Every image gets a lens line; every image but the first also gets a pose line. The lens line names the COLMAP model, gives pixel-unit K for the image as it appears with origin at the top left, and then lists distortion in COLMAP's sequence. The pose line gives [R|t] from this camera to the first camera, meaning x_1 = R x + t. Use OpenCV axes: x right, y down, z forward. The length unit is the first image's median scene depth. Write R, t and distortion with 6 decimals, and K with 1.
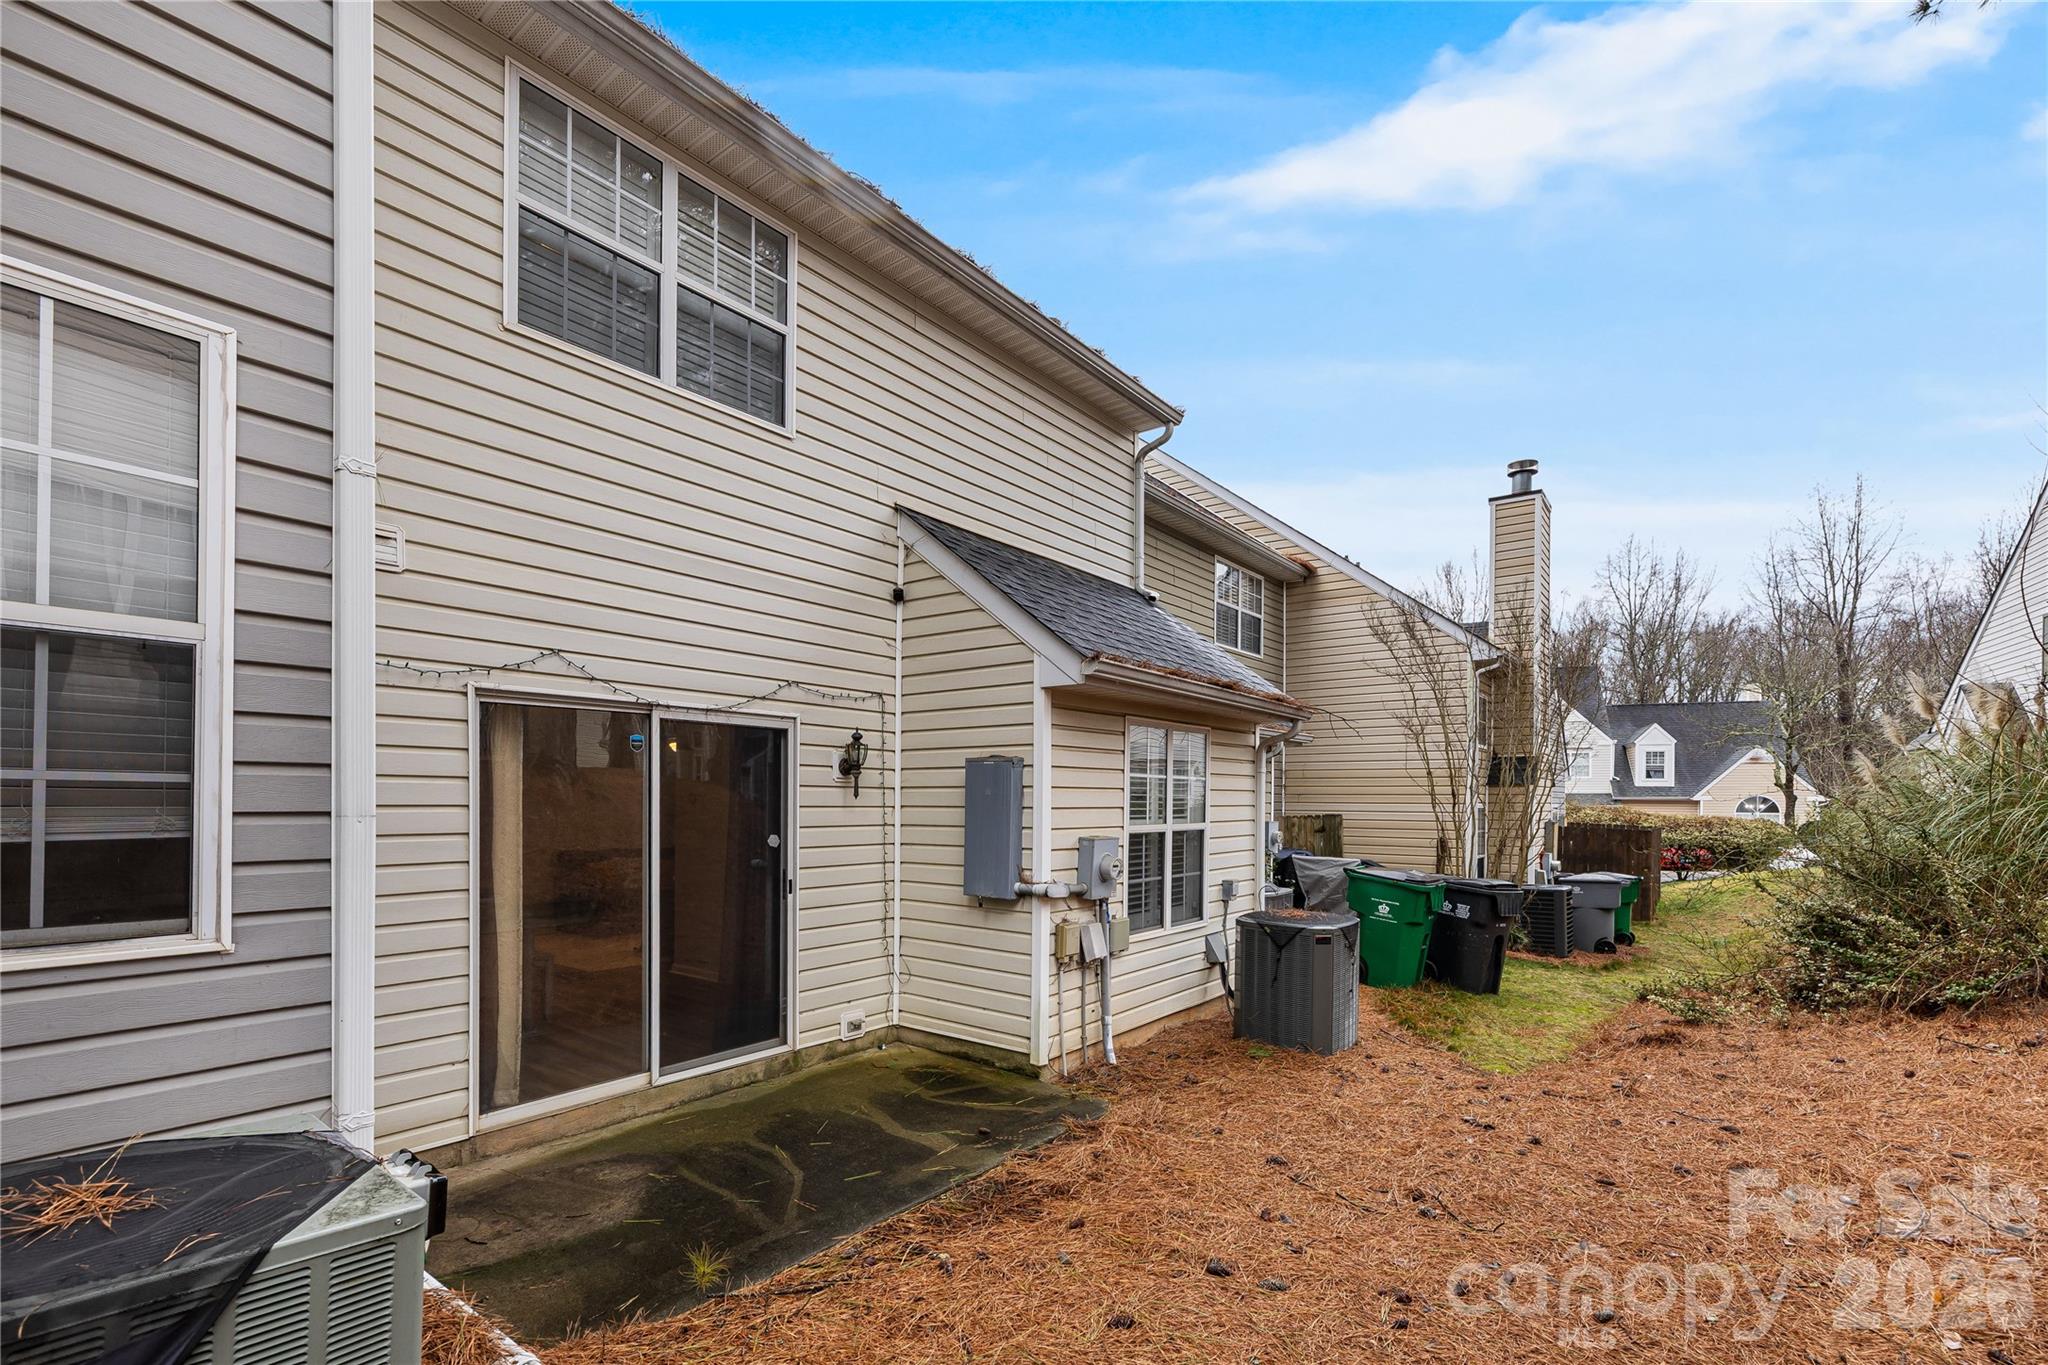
lens RADIAL K [[864.1, 0, 1019.7], [0, 864.1, 658.8], [0, 0, 1]] dist [0.003874, 0.000427]
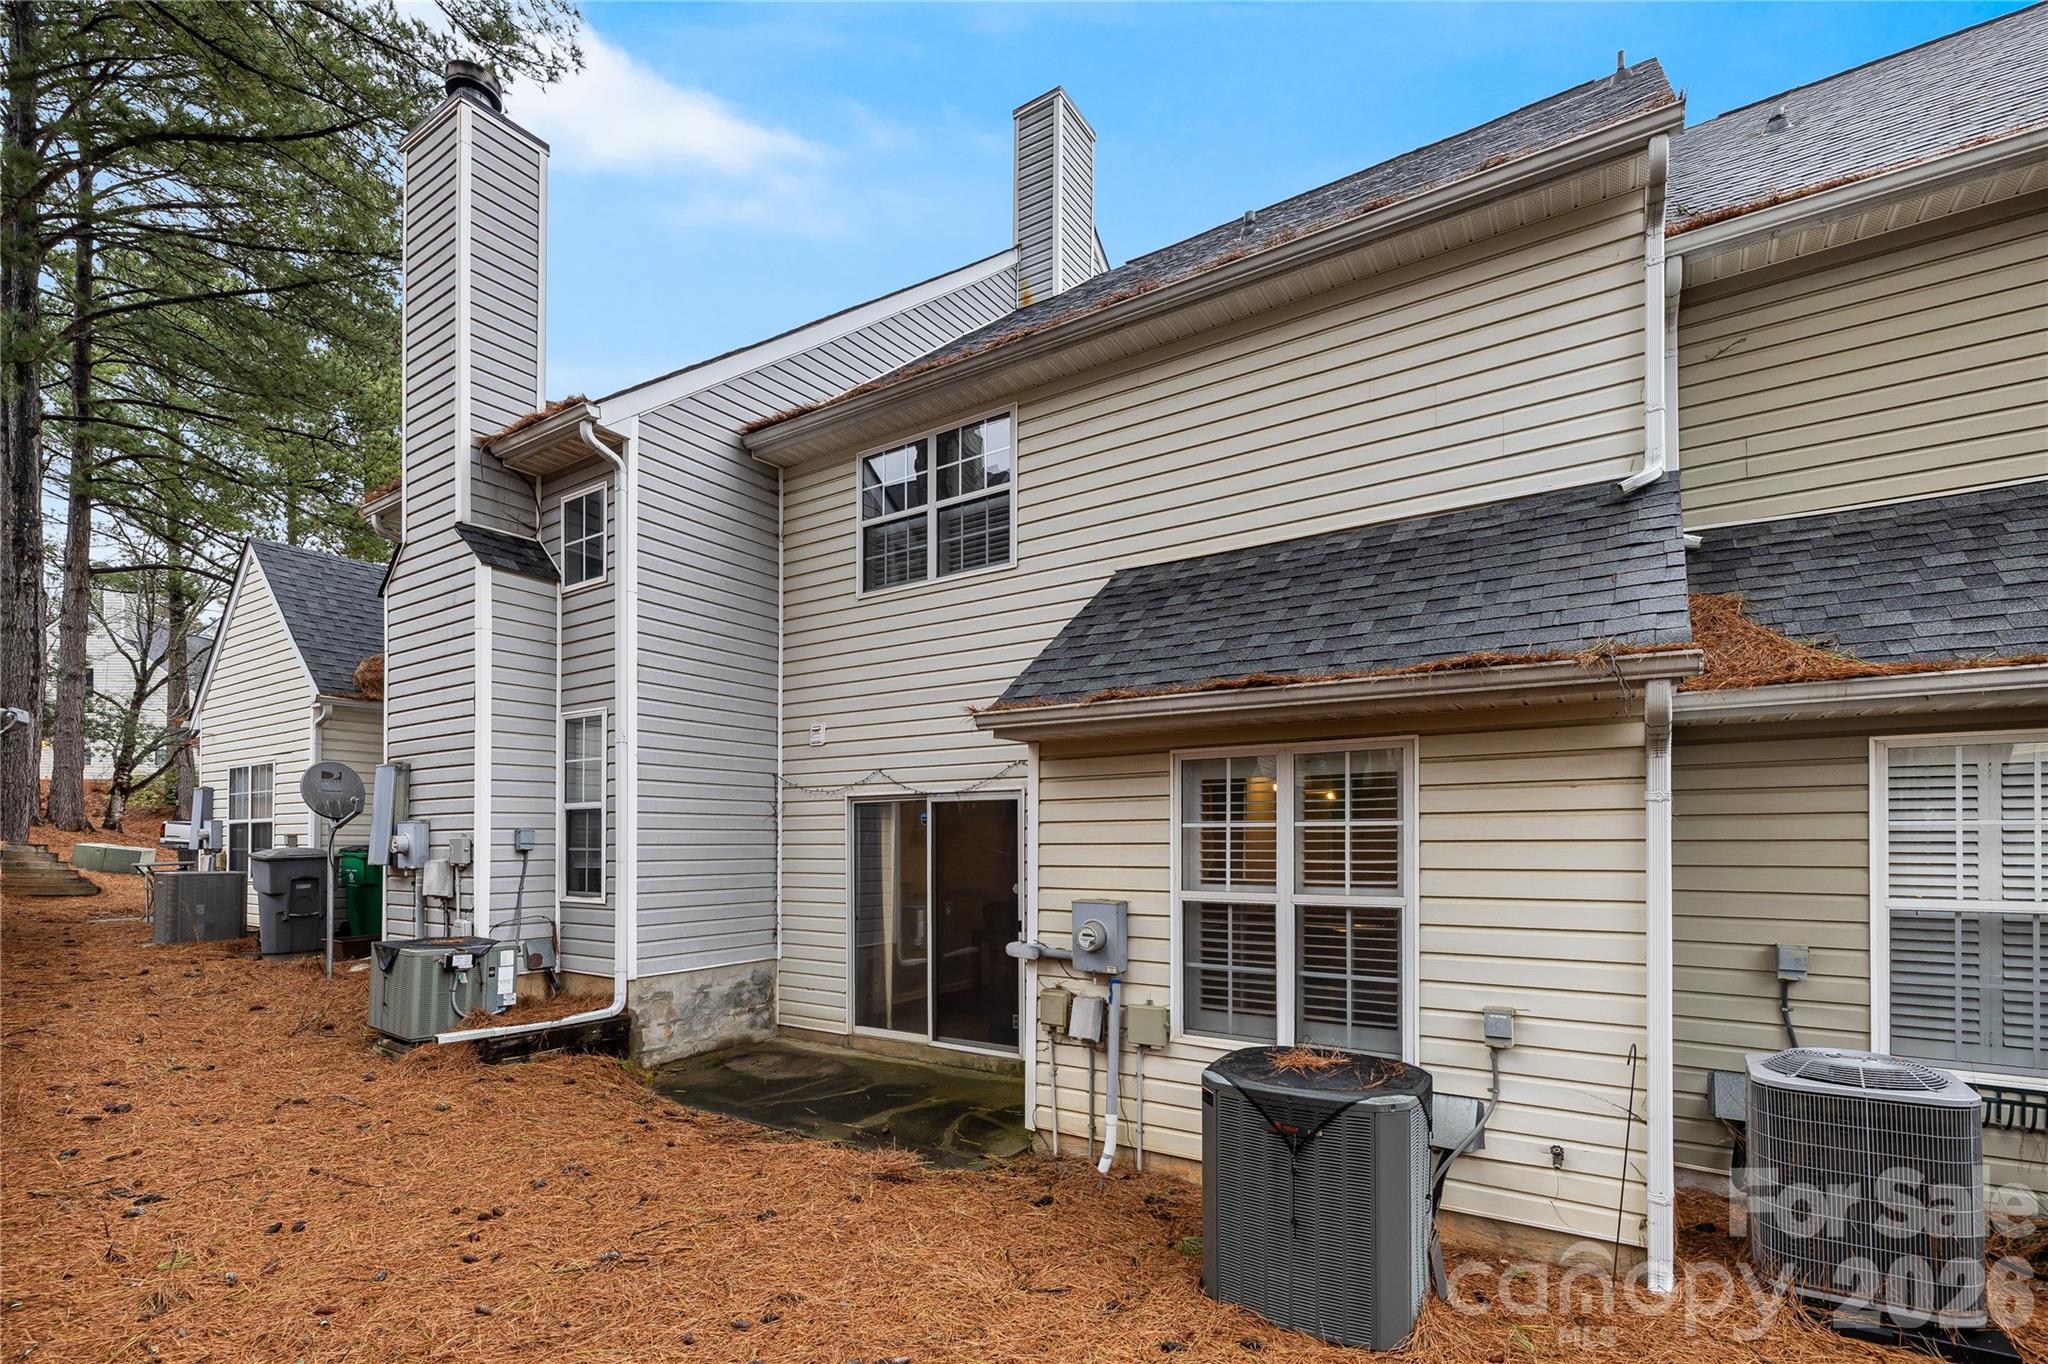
lens RADIAL K [[902.9, 0, 1024.0], [0, 902.9, 682.0], [0, 0, 1]] dist [0.001474, 0.000113]
pose [[0.099988, -0.186898, -0.977278, 1.040523], [0.157510, 0.972788, -0.169924, 0.139142], [0.982442, -0.136941, 0.126705, 0.867866]]
